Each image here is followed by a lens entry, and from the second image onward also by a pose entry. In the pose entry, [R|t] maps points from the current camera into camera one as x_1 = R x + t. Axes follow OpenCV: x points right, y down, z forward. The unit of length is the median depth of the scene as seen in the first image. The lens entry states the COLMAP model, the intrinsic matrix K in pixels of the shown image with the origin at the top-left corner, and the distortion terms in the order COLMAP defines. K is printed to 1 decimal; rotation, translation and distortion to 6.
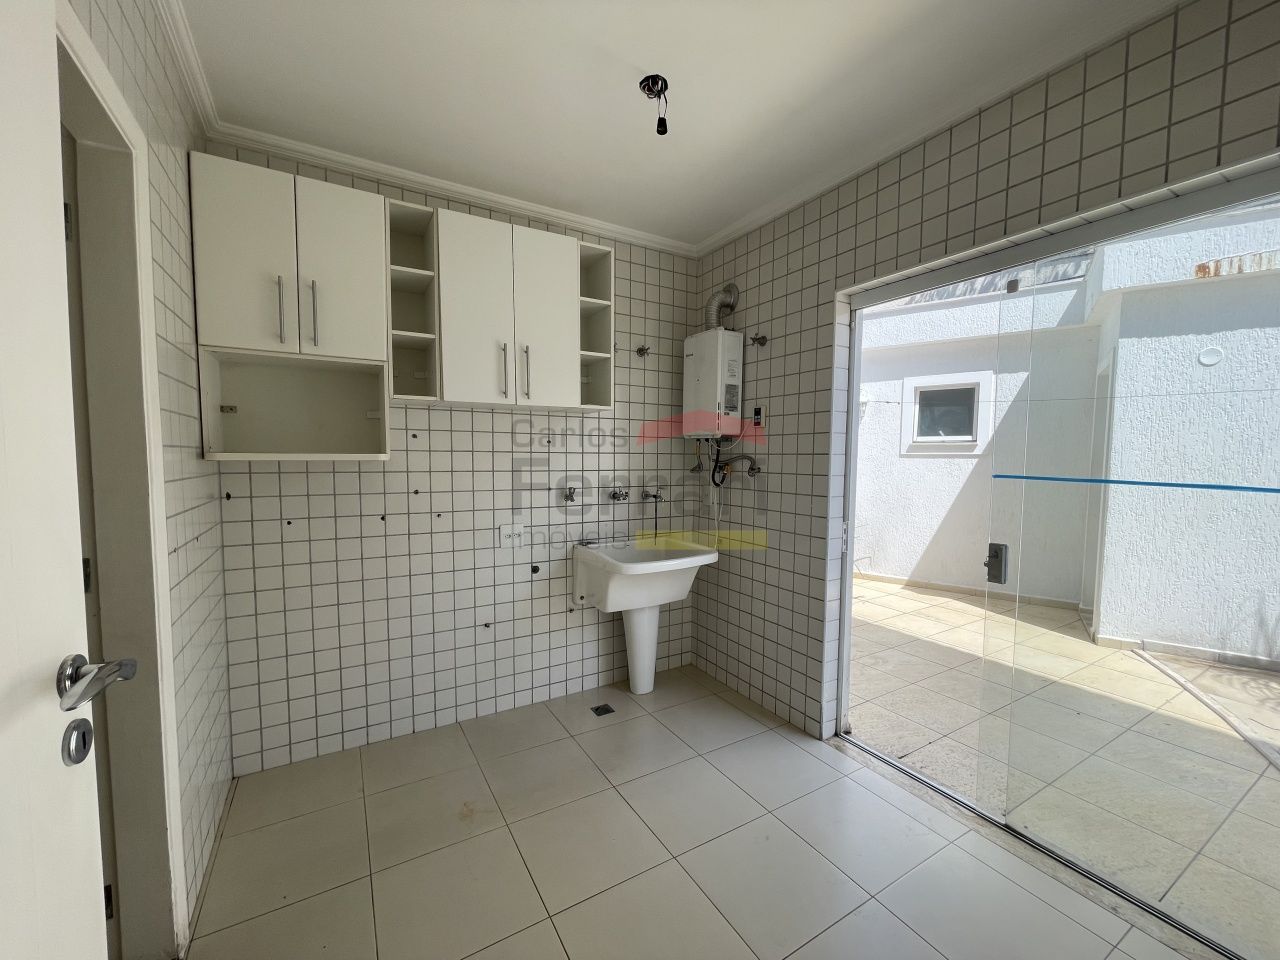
lens RADIAL K [[519.9, 0, 641.6], [0, 519.9, 483.3], [0, 0, 1]] dist [0.000808, -0.001549]
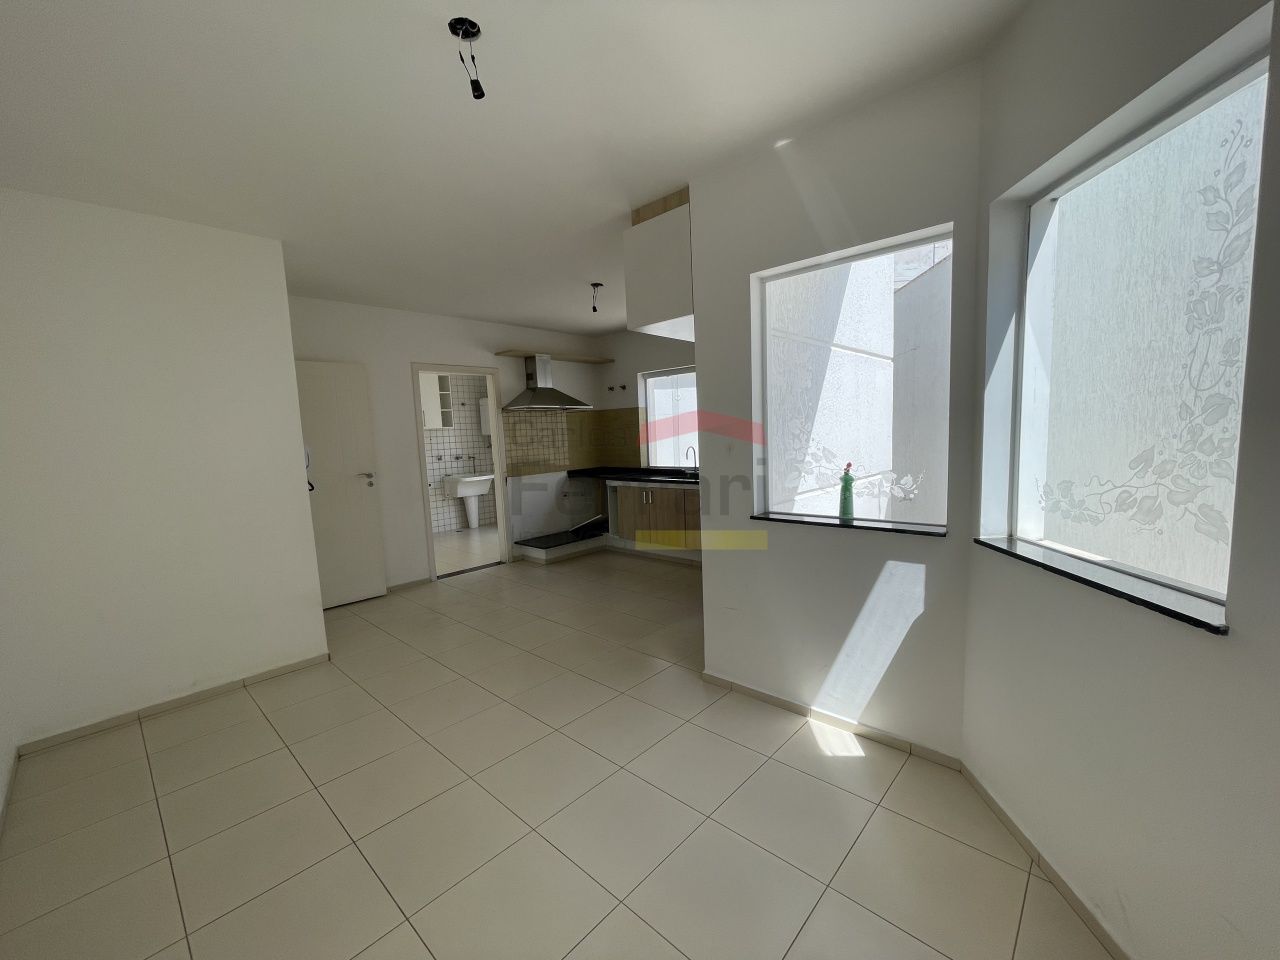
lens RADIAL K [[519.9, 0, 653.9], [0, 519.9, 484.2], [0, 0, 1]] dist [0.000808, -0.001549]
pose [[0.949974, -0.080923, 0.301662, 0.096303], [0.068162, 0.996286, 0.052610, 0.089742], [-0.304799, -0.029416, 0.951962, -1.953870]]
